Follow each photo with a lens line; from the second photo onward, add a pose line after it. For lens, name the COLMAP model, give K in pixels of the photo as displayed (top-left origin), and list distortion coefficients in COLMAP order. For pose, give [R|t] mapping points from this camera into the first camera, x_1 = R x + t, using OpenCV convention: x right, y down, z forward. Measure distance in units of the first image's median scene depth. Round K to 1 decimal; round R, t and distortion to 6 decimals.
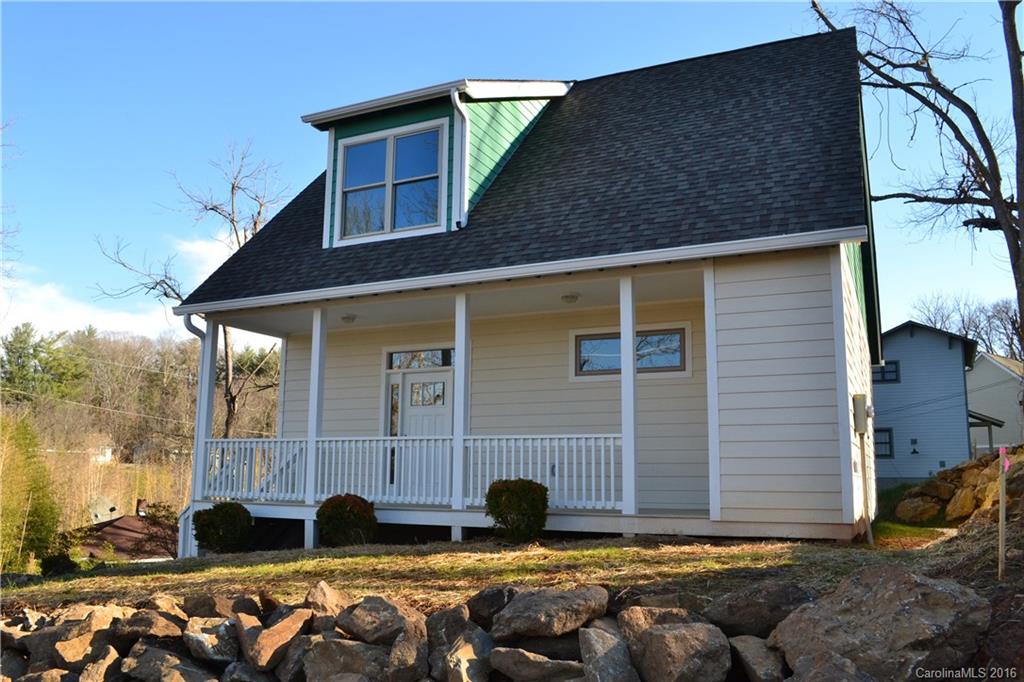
lens RADIAL K [[808.3, 0, 511.5], [0, 808.3, 343.6], [0, 0, 1]] dist [-0.076507, -0.001137]
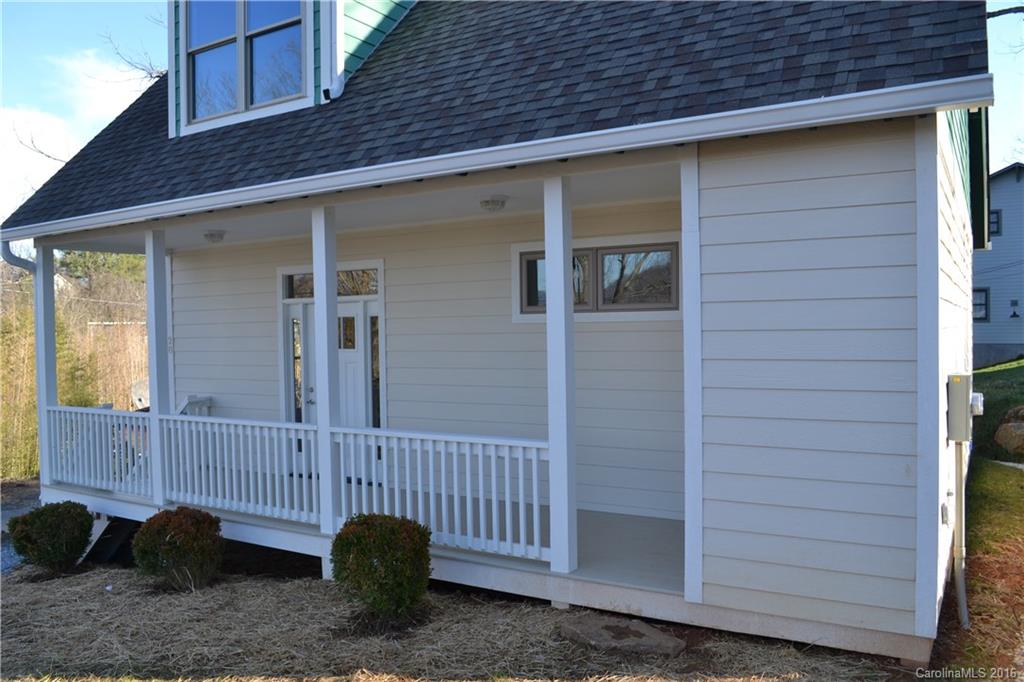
lens RADIAL K [[808.3, 0, 507.7], [0, 808.3, 344.7], [0, 0, 1]] dist [-0.076507, -0.001137]
pose [[0.994501, -0.025039, -0.101688, 0.152747], [0.043838, 0.981364, 0.187090, -0.068728], [0.095108, -0.190519, 0.977066, 0.372507]]
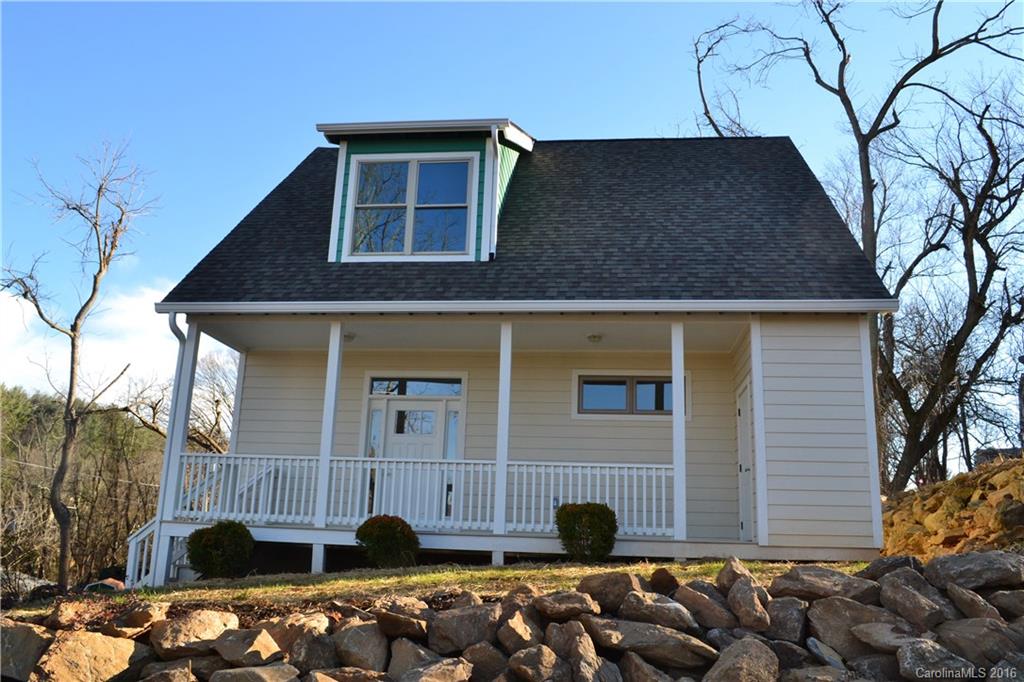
lens RADIAL K [[808.3, 0, 506.9], [0, 808.3, 340.7], [0, 0, 1]] dist [-0.076507, -0.001137]
pose [[0.946300, 0.105863, 0.305467, -0.377746], [-0.079138, 0.991973, -0.098620, 0.063388], [-0.313455, 0.069150, 0.947082, 0.035563]]
